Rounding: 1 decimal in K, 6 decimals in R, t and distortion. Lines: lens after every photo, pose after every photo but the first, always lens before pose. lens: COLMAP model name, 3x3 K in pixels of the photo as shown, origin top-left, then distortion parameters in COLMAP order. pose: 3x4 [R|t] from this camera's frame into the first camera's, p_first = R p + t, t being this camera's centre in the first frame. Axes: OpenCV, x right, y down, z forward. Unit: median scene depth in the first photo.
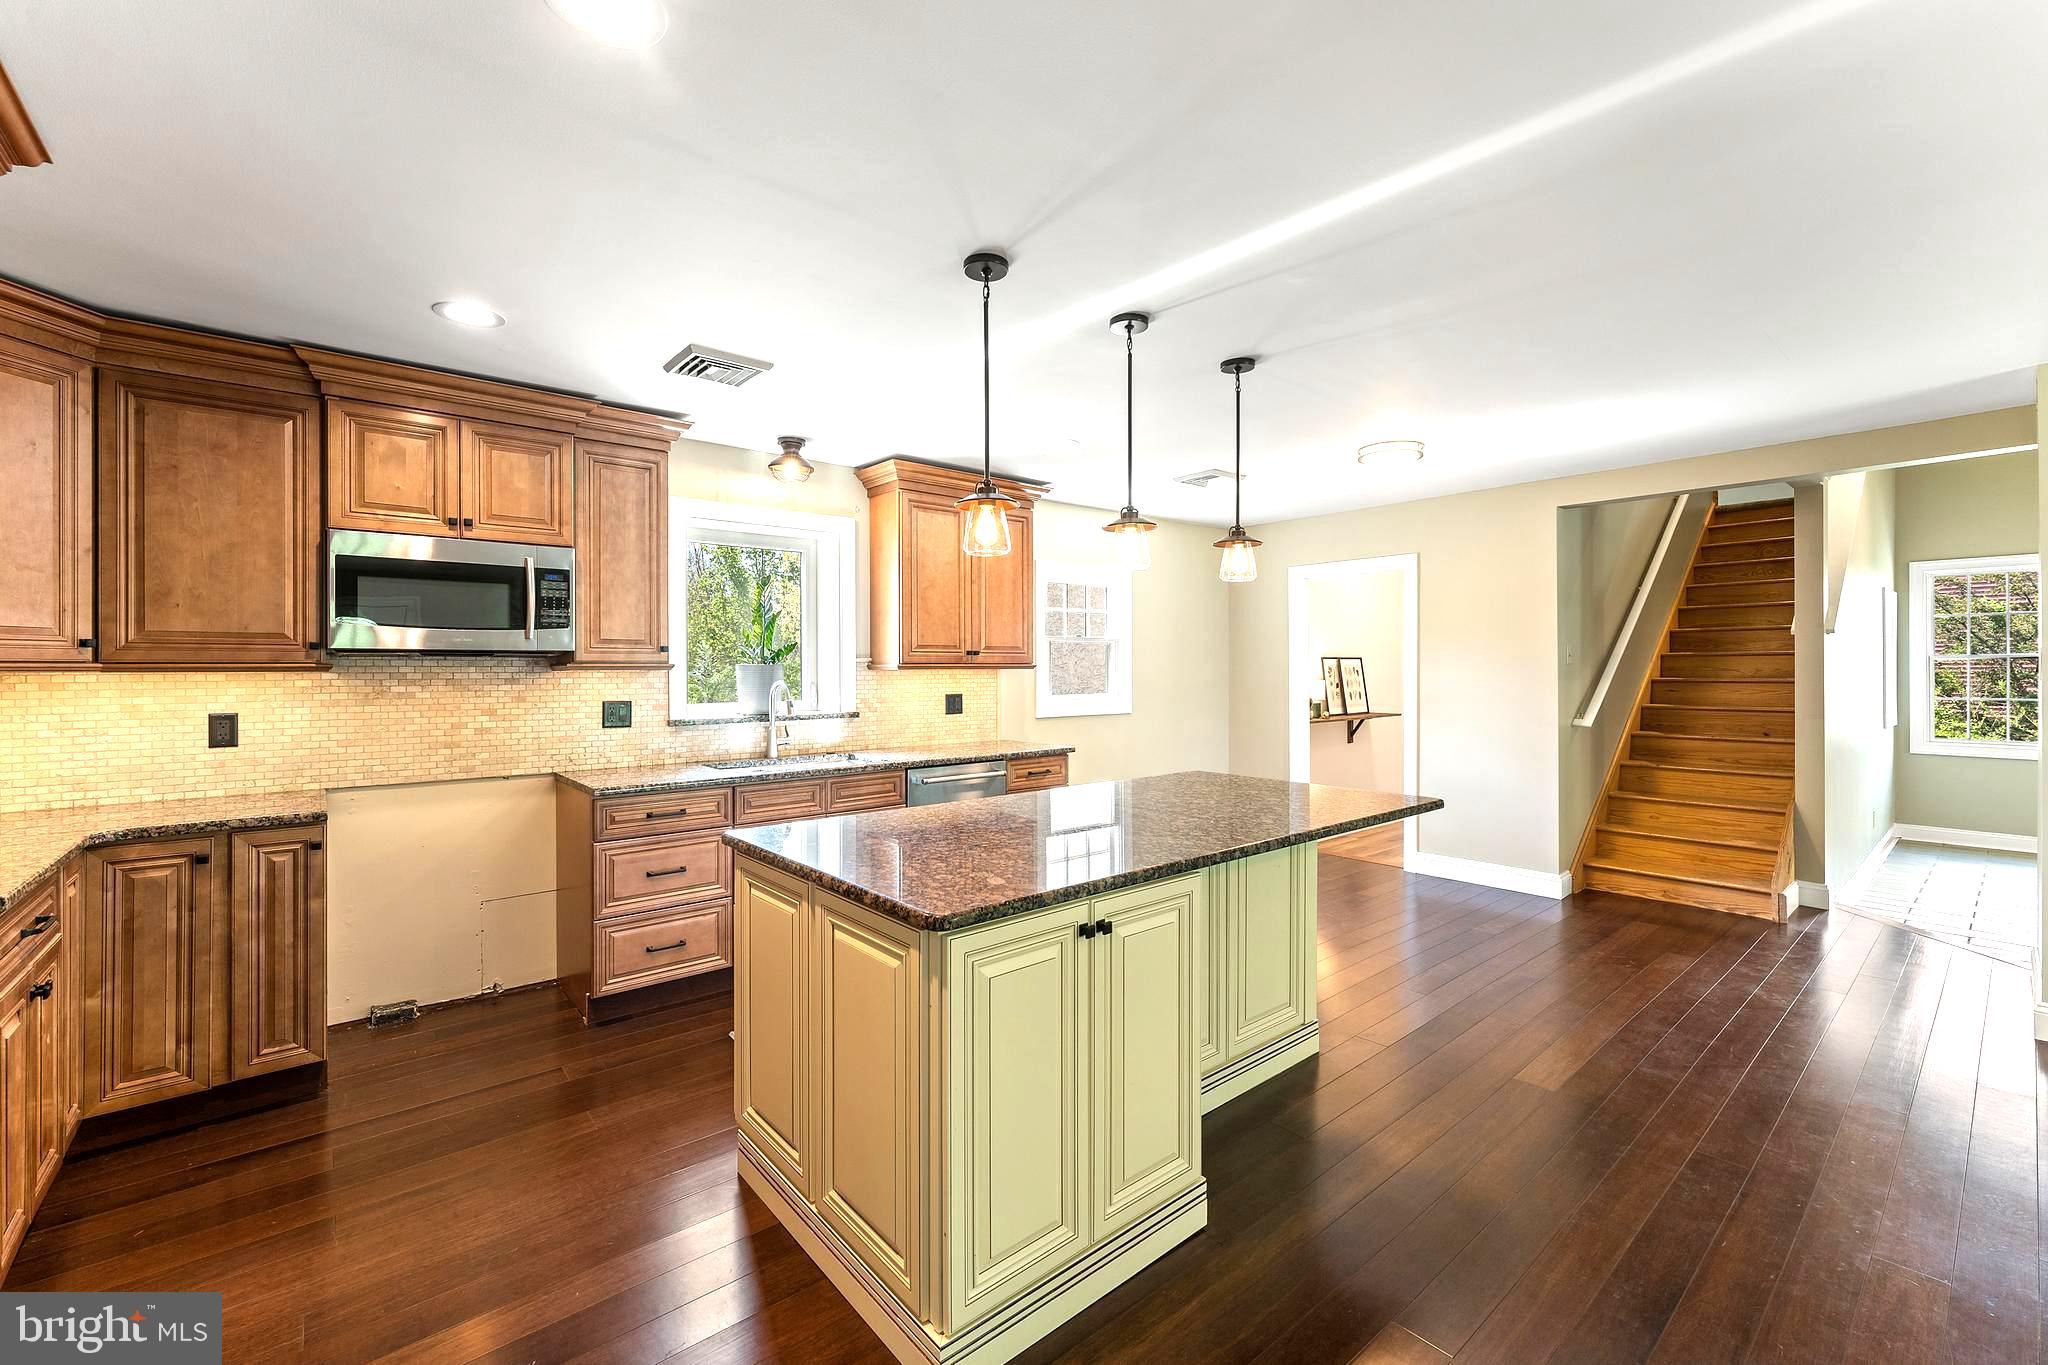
lens RADIAL K [[836.0, 0, 1035.3], [0, 836.0, 681.1], [0, 0, 1]] dist [0.003129, 0.001223]
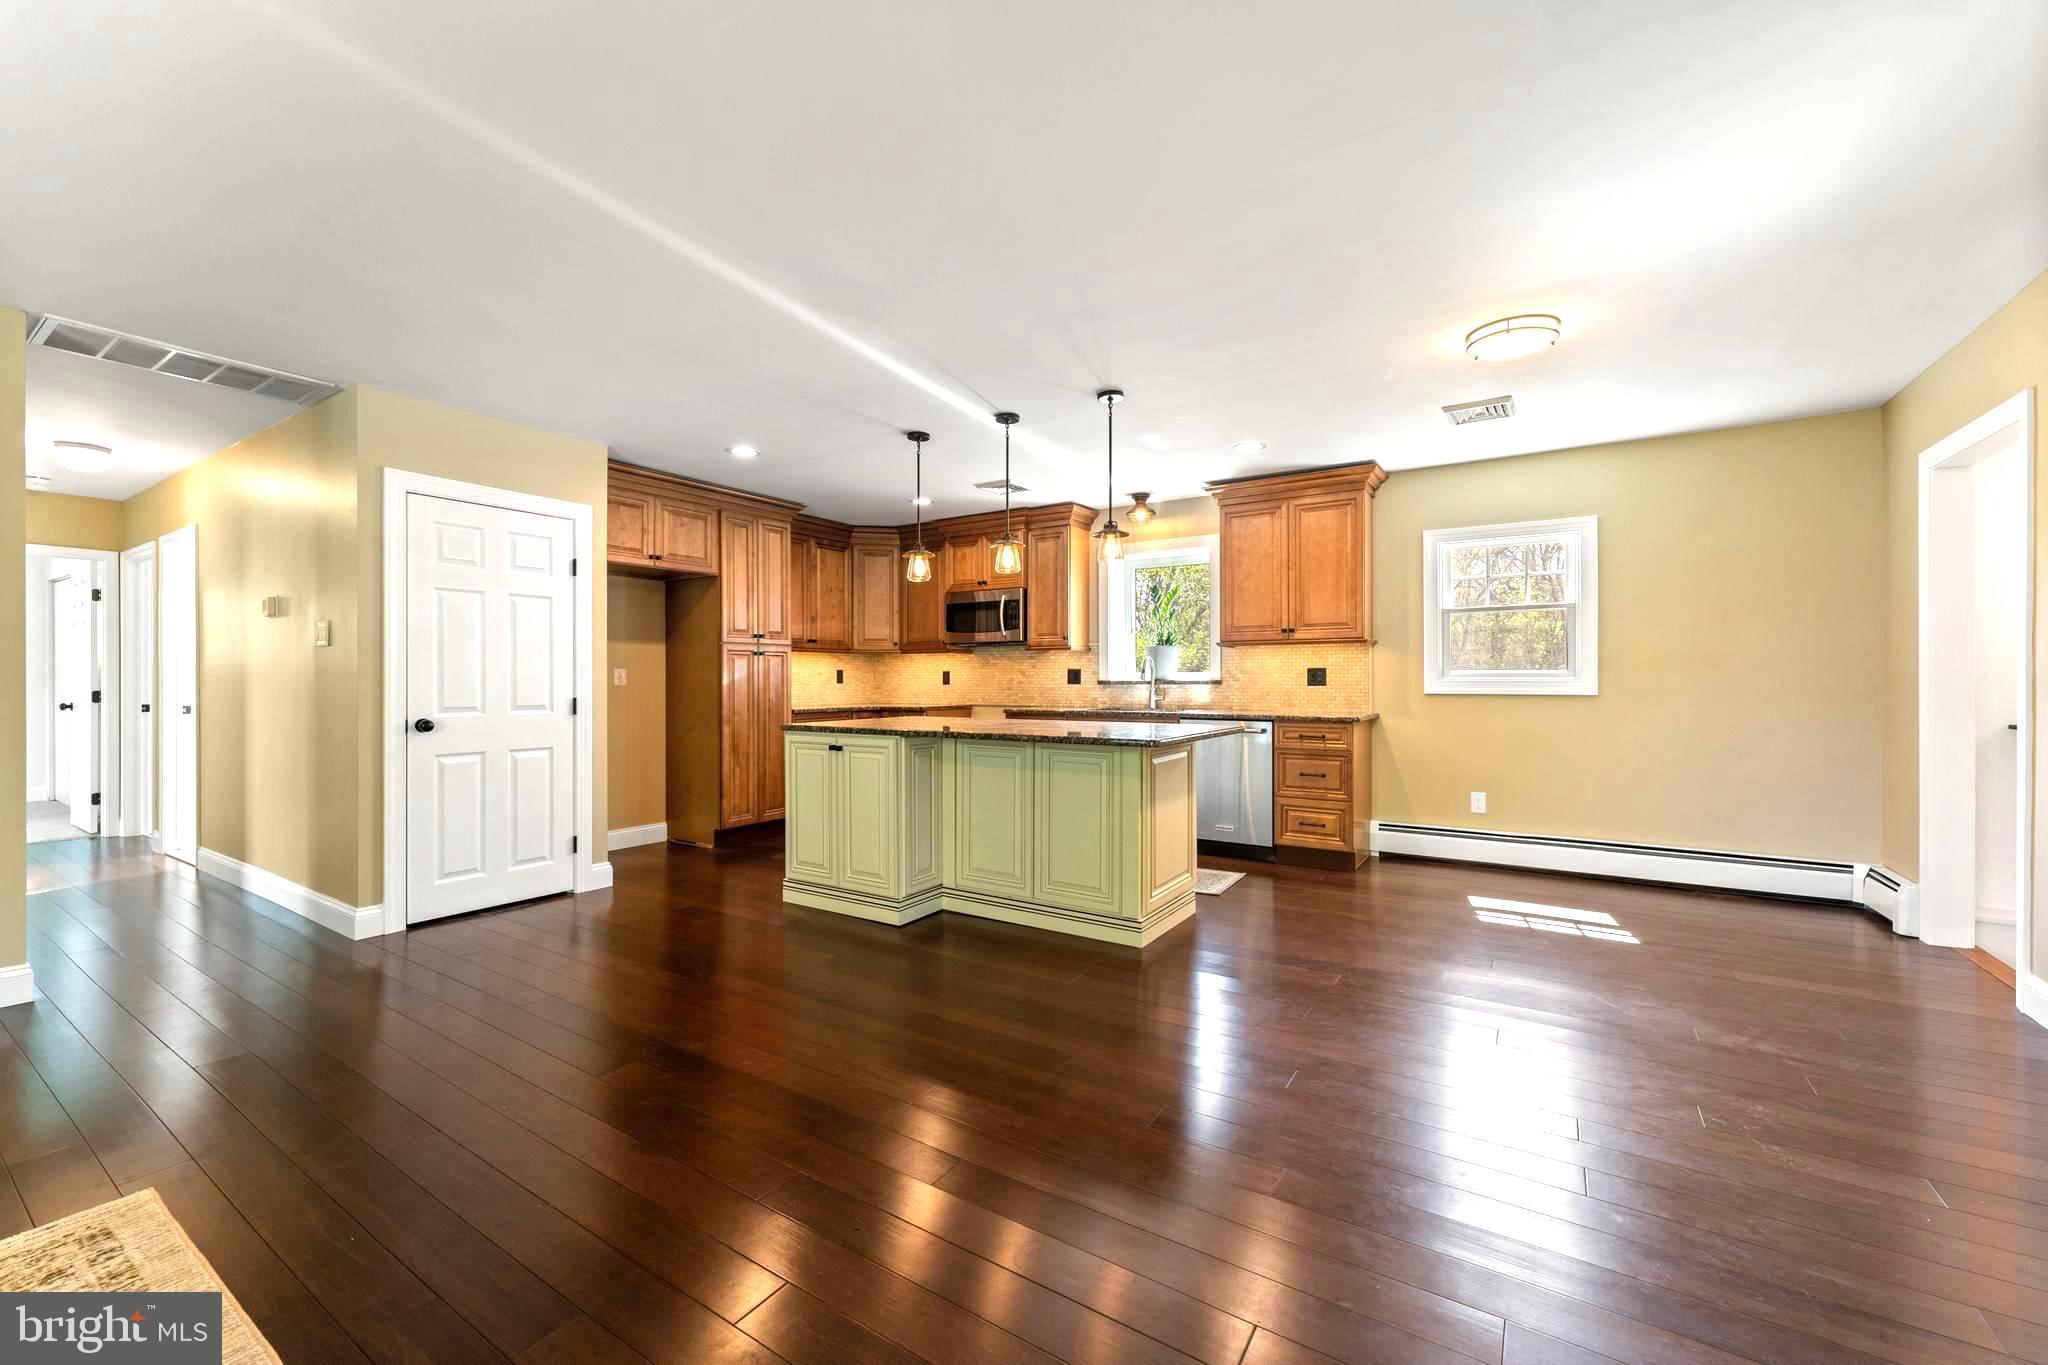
lens RADIAL K [[836.0, 0, 1031.1], [0, 836.0, 678.7], [0, 0, 1]] dist [0.003129, 0.001223]
pose [[0.291699, 0.000159, -0.956510, 1.269770], [-0.014792, 0.999881, -0.004345, 0.058972], [0.956396, 0.015416, 0.291667, 0.445464]]
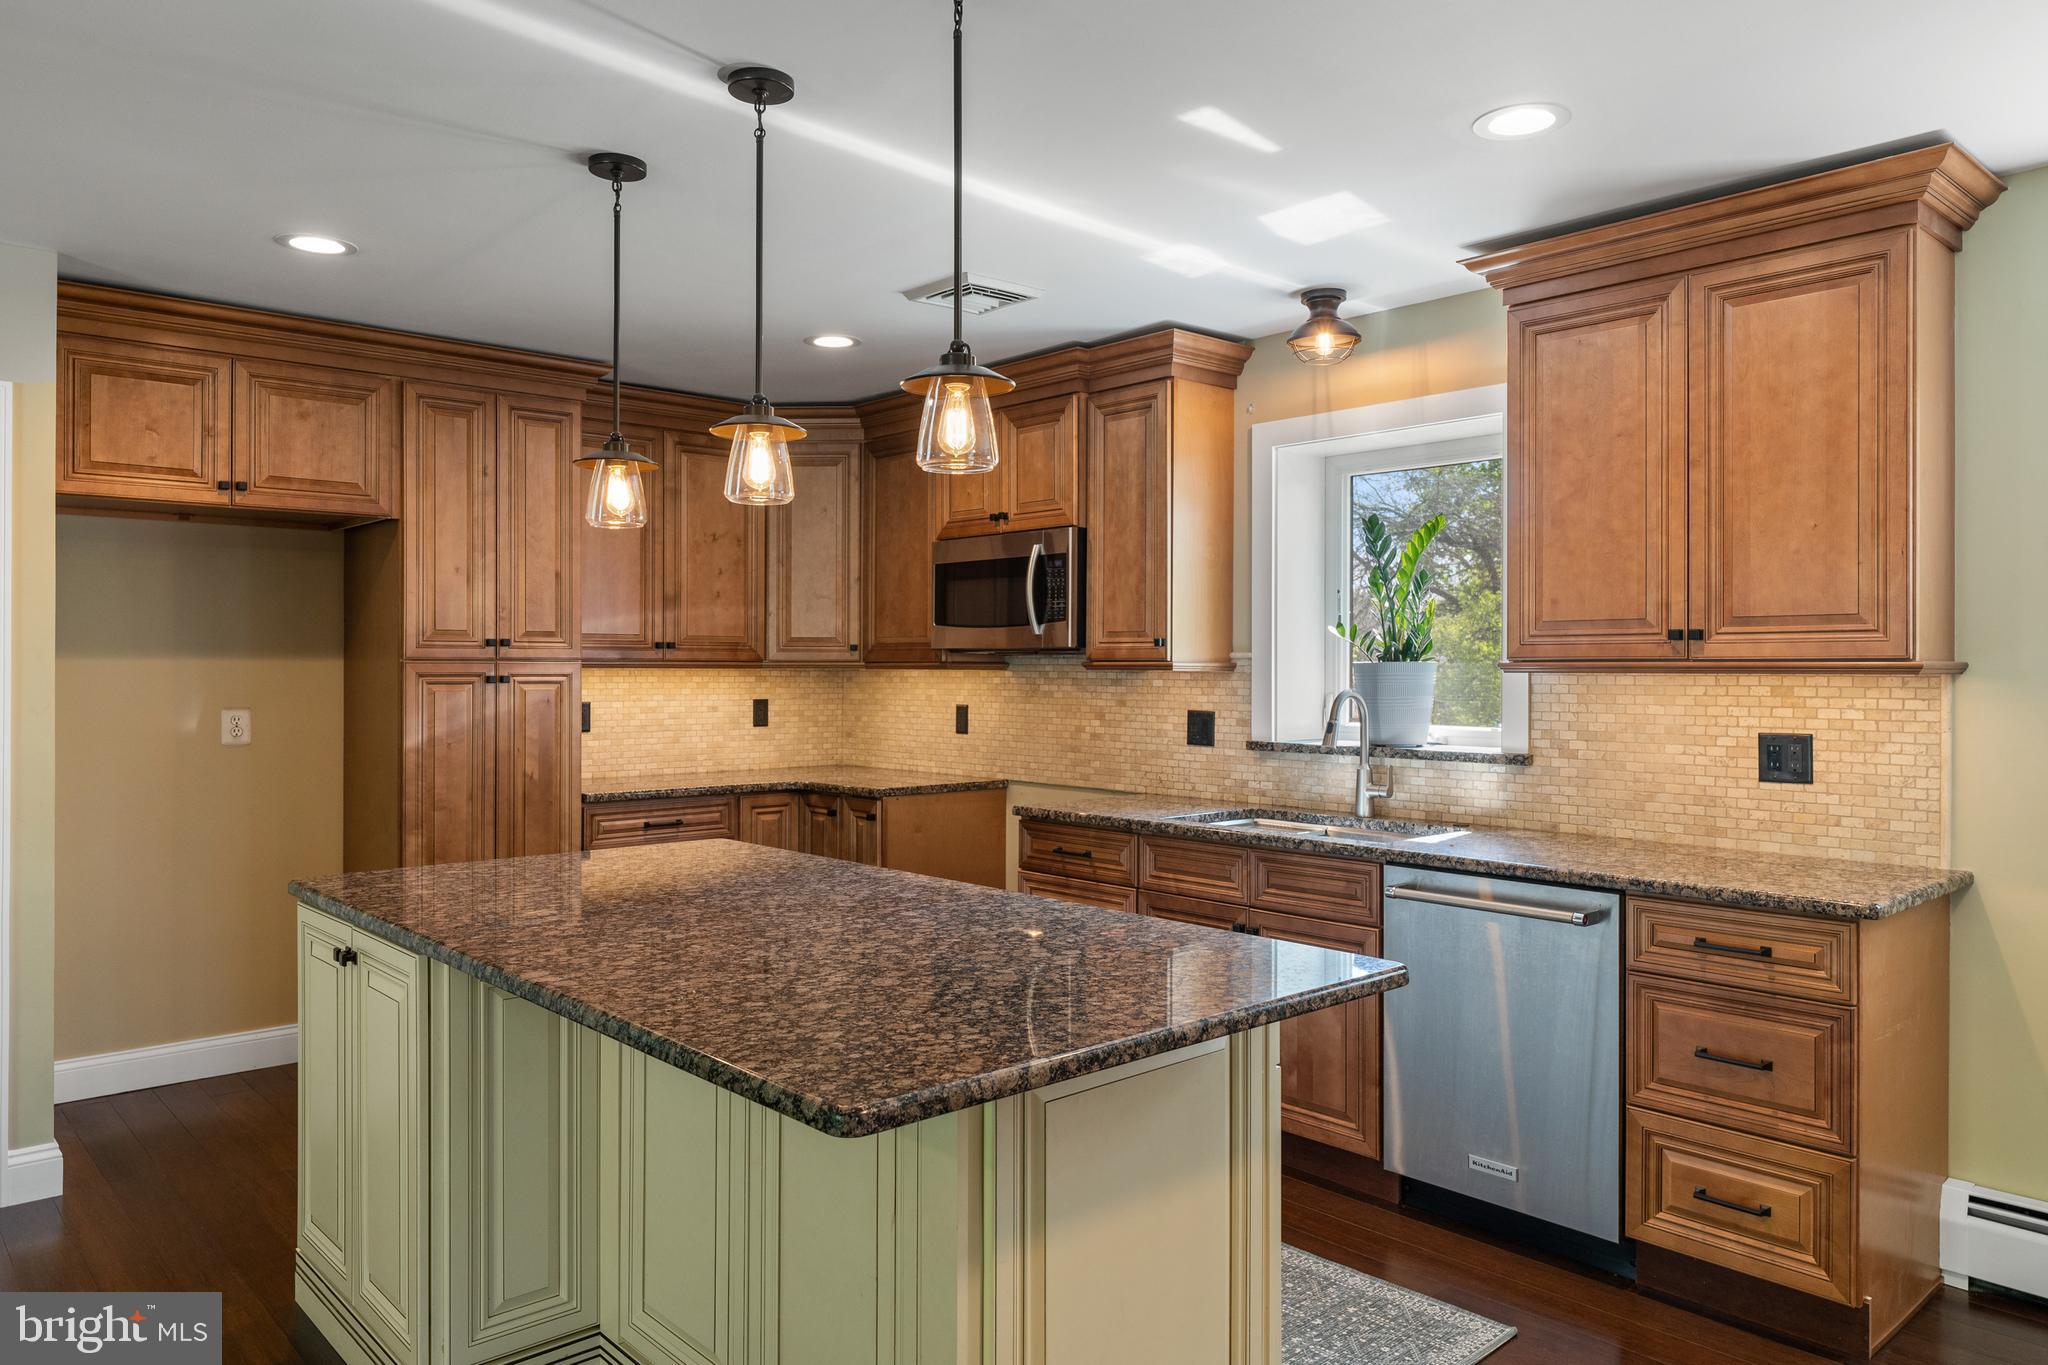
lens RADIAL K [[1401.9, 0, 1027.7], [0, 1401.9, 662.9], [0, 0, 1]] dist [0.008812, -0.003096]
pose [[0.026981, -0.000920, -0.999636, 0.851797], [-0.020270, 0.999793, -0.001467, -0.016165], [0.999430, 0.020302, 0.026957, 0.892106]]
